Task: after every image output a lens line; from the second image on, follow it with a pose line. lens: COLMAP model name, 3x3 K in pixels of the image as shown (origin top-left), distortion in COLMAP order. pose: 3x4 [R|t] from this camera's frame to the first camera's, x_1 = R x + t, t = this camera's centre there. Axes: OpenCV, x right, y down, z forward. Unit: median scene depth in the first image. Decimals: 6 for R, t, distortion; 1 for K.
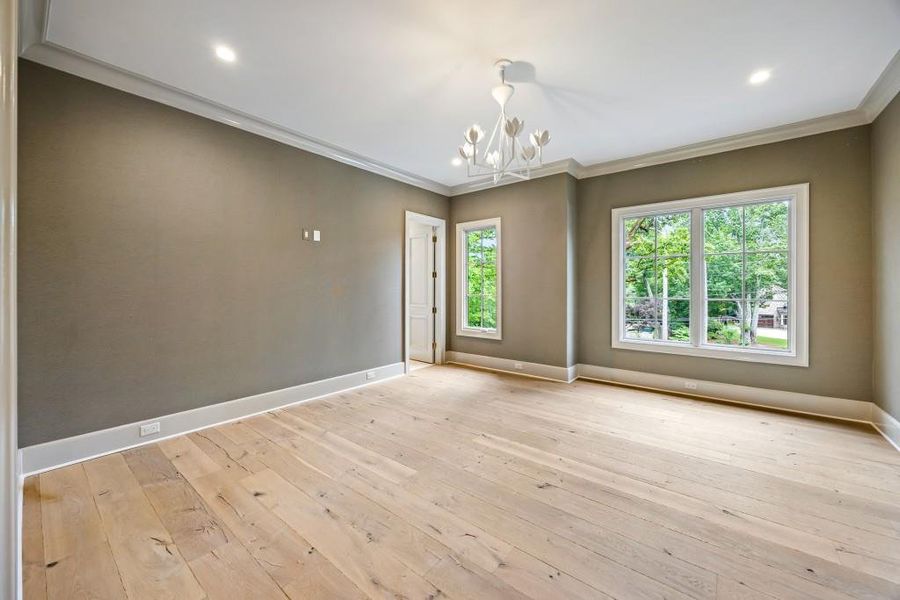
lens RADIAL K [[345.8, 0, 455.3], [0, 345.8, 296.8], [0, 0, 1]] dist [-0.002035, -0.000089]
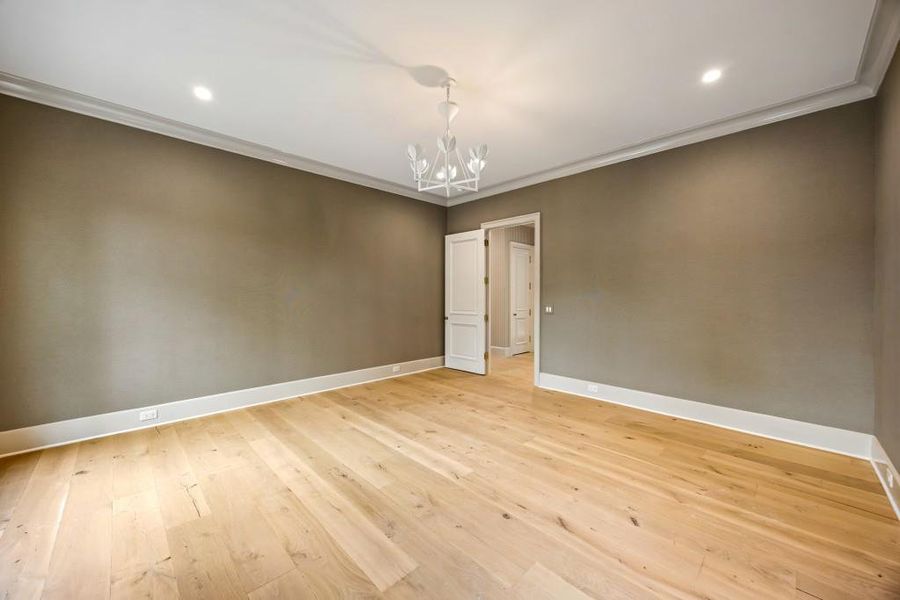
lens RADIAL K [[345.8, 0, 455.3], [0, 345.8, 296.8], [0, 0, 1]] dist [-0.002035, -0.000089]
pose [[-0.994010, -0.000019, 0.109288, -0.001182], [0.001493, 0.999904, 0.013749, -0.035134], [-0.109278, 0.013830, -0.993915, 2.000878]]
